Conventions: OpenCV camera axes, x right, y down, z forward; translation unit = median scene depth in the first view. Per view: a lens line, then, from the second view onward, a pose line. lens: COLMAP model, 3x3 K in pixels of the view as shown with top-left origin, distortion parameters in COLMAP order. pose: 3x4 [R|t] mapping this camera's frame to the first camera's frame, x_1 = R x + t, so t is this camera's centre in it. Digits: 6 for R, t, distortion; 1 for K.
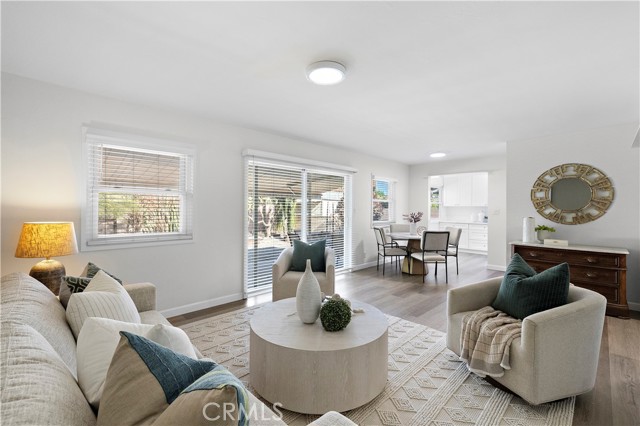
lens RADIAL K [[276.9, 0, 319.1], [0, 276.9, 202.1], [0, 0, 1]] dist [0.000809, -0.000102]
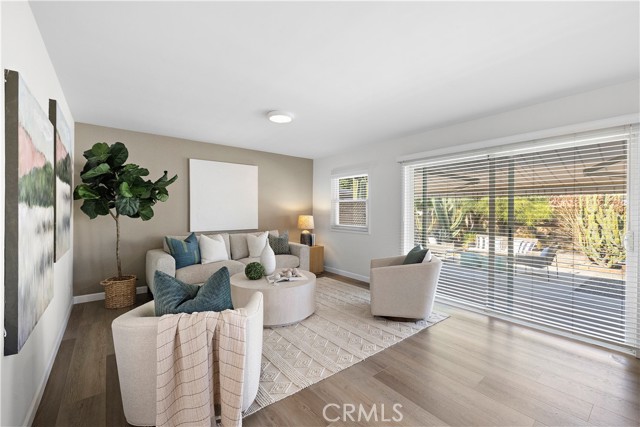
lens RADIAL K [[270.3, 0, 322.4], [0, 270.3, 214.8], [0, 0, 1]] dist [0.000854, 0.000261]
pose [[-0.114641, 0.007678, -0.993377, 0.678529], [0.011602, 0.999912, 0.006390, 0.022939], [0.993339, -0.010793, -0.114720, 0.656761]]
